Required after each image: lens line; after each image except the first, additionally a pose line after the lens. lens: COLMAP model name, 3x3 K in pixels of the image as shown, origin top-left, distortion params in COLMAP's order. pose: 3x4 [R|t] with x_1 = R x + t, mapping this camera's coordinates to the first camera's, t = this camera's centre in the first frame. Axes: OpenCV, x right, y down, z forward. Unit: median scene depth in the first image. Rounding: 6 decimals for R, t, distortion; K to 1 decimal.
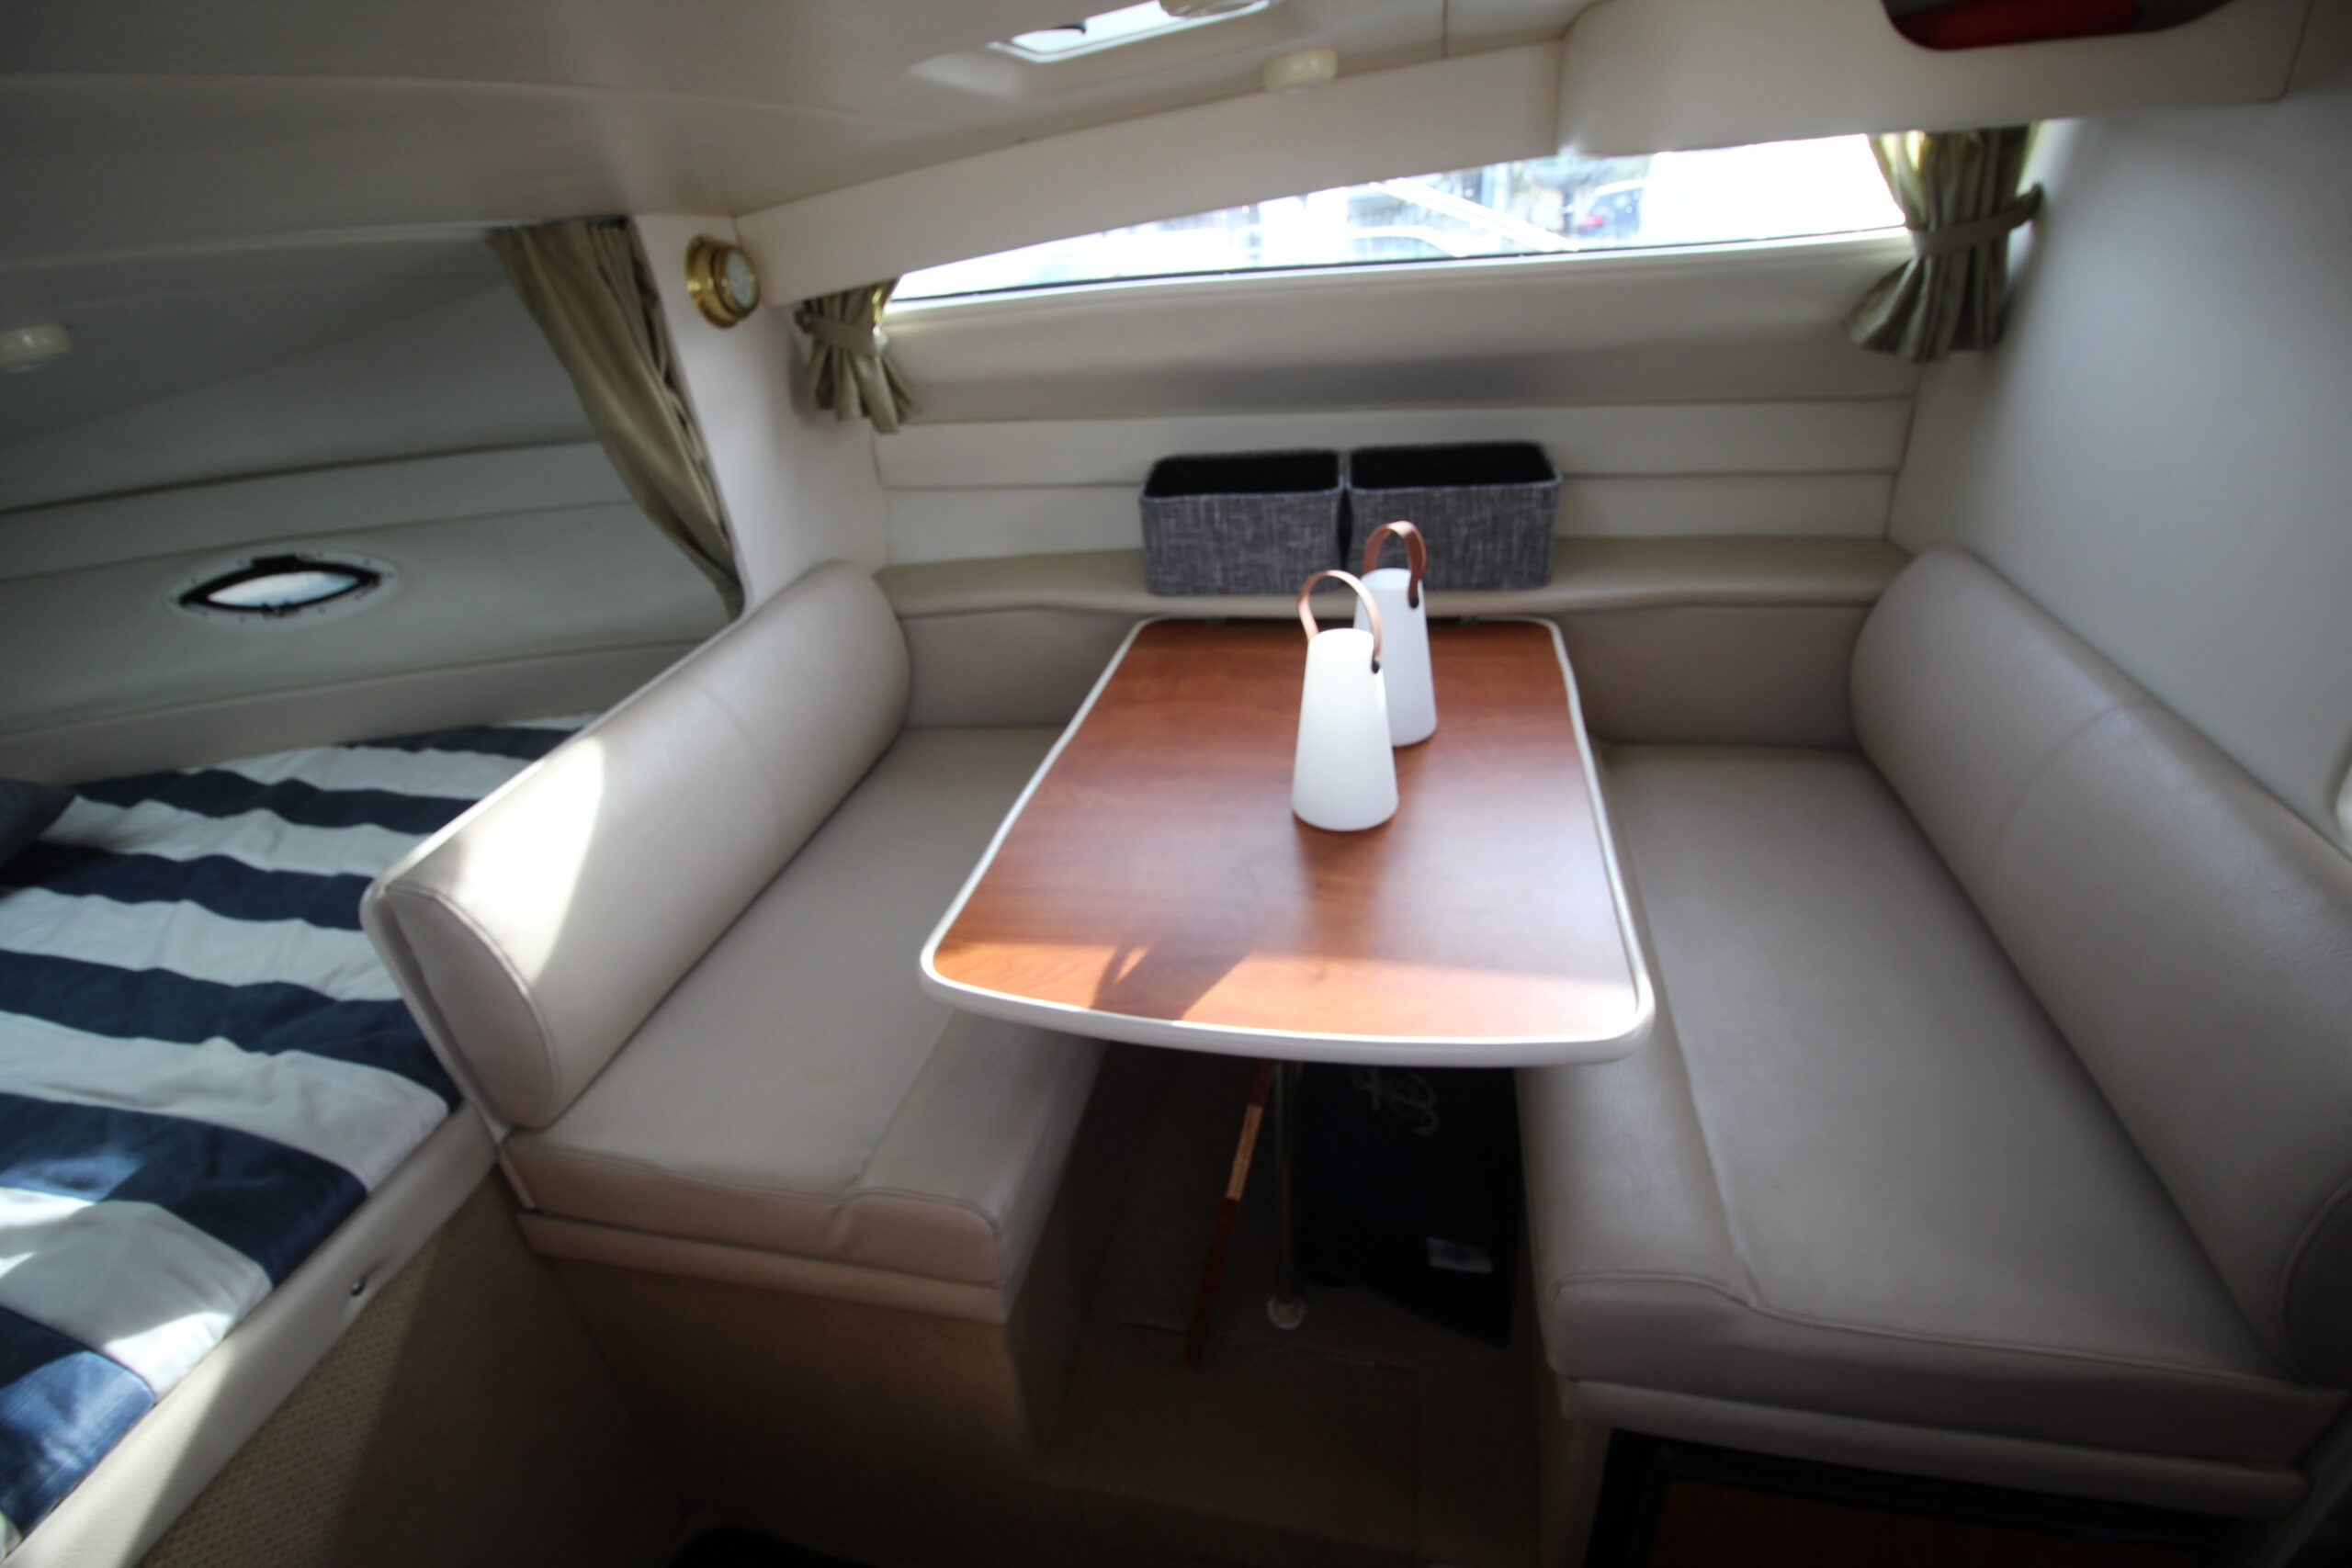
lens RADIAL K [[1094.6, 0, 1180.0], [0, 1094.6, 762.0], [0, 0, 1]] dist [0.000098, -0.012733]
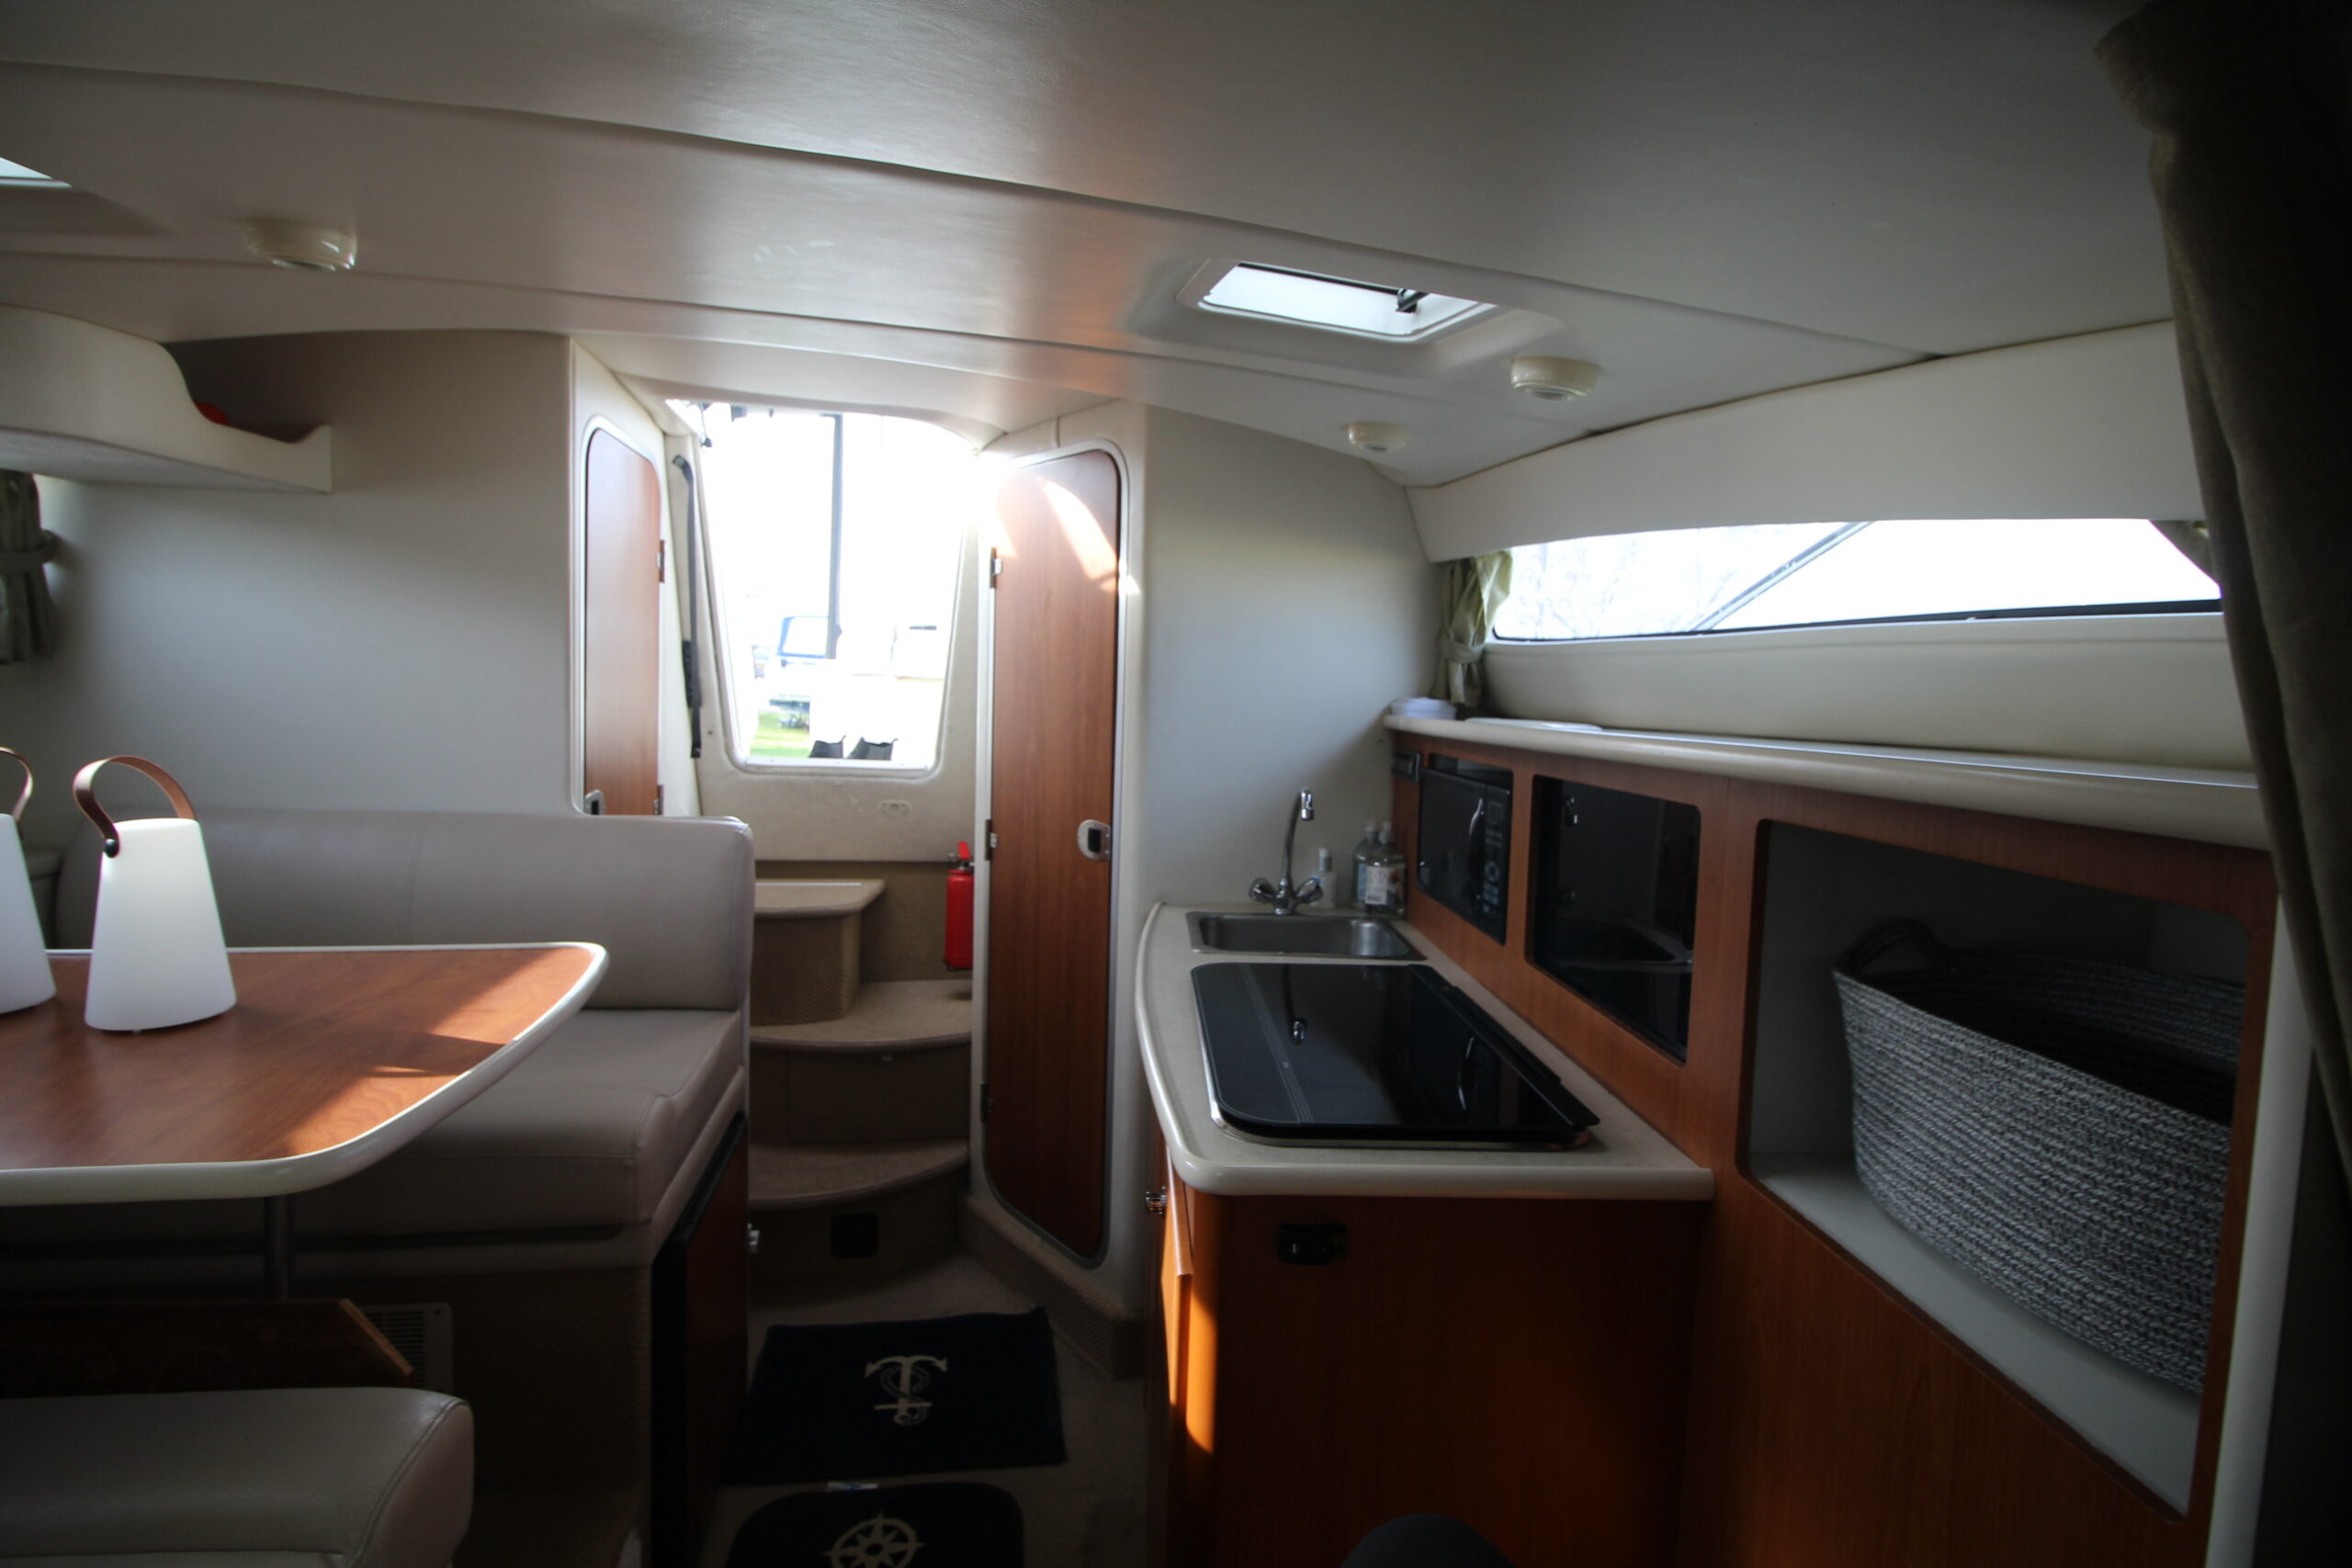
lens RADIAL K [[1094.6, 0, 1179.0], [0, 1094.6, 757.8], [0, 0, 1]] dist [0.000098, -0.012733]
pose [[-0.389821, -0.008184, 0.920854, -0.743464], [0.435166, 0.879632, 0.192034, 0.034146], [-0.811585, 0.475584, -0.339338, 0.383001]]
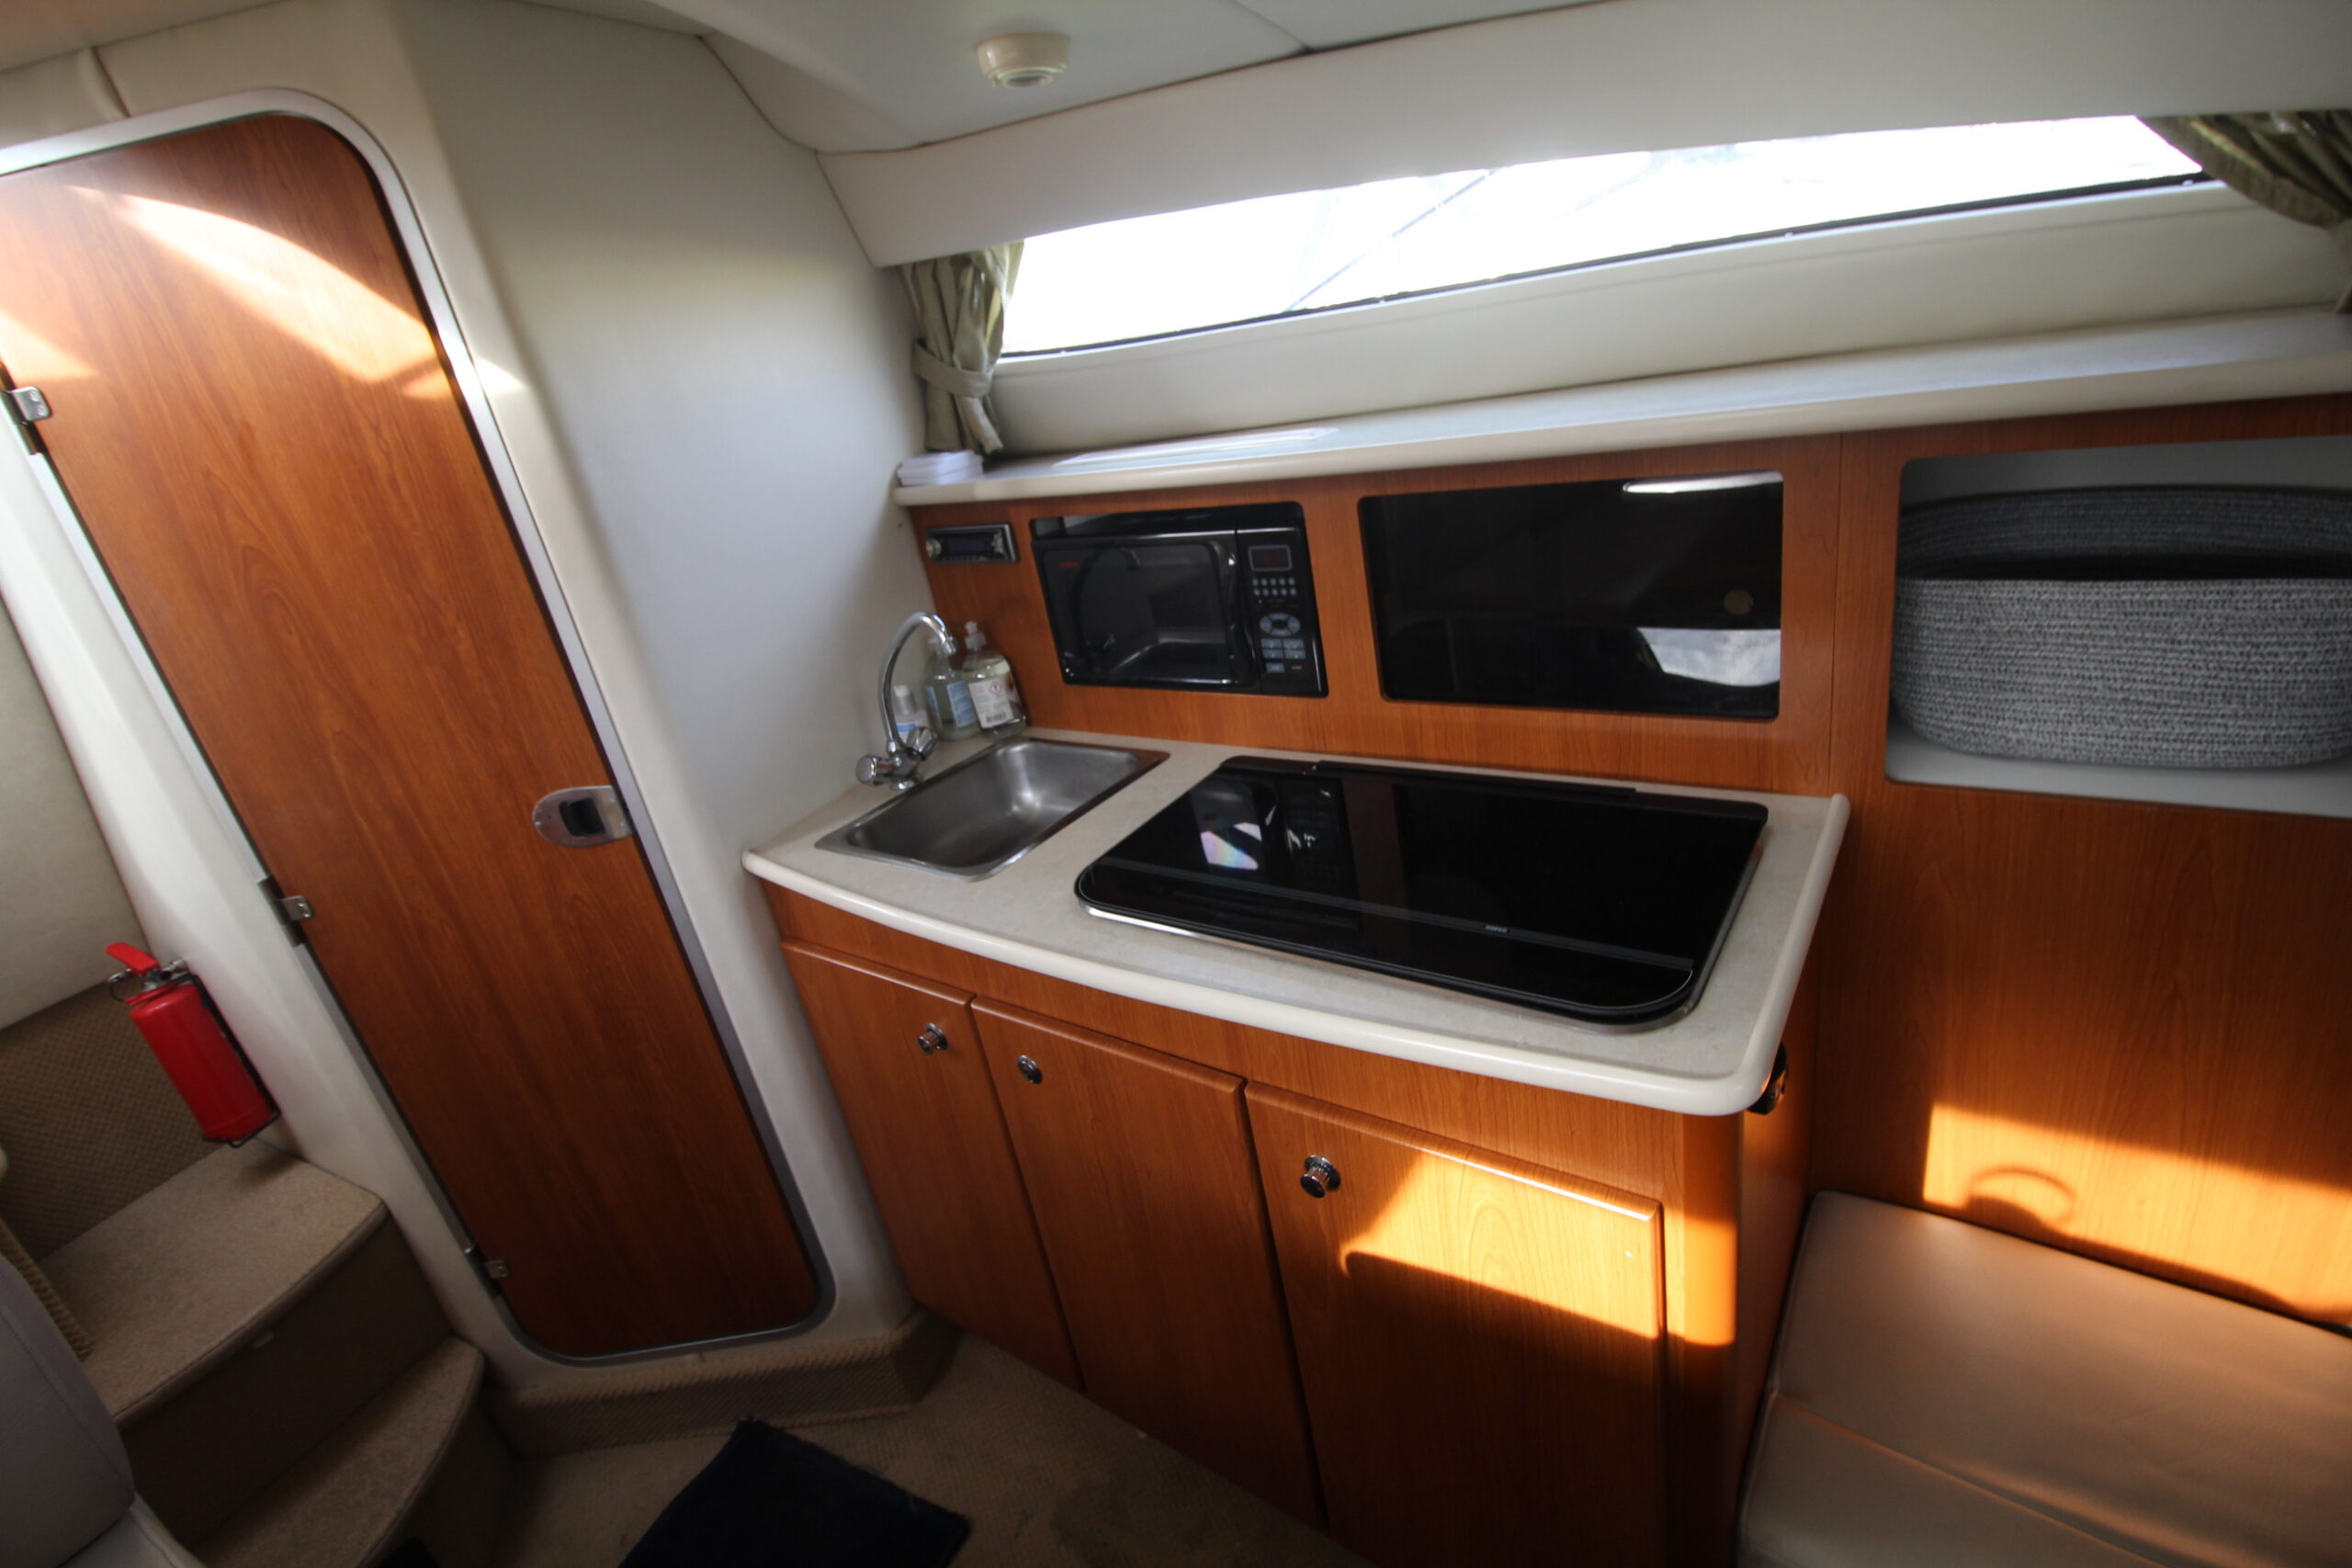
lens RADIAL K [[1094.6, 0, 1194.4], [0, 1094.6, 752.2], [0, 0, 1]] dist [0.000098, -0.012733]
pose [[-0.939069, 0.118757, 0.322561, -0.167495], [0.326474, 0.601740, 0.728920, -0.141259], [-0.107534, 0.789814, -0.603846, 0.466291]]
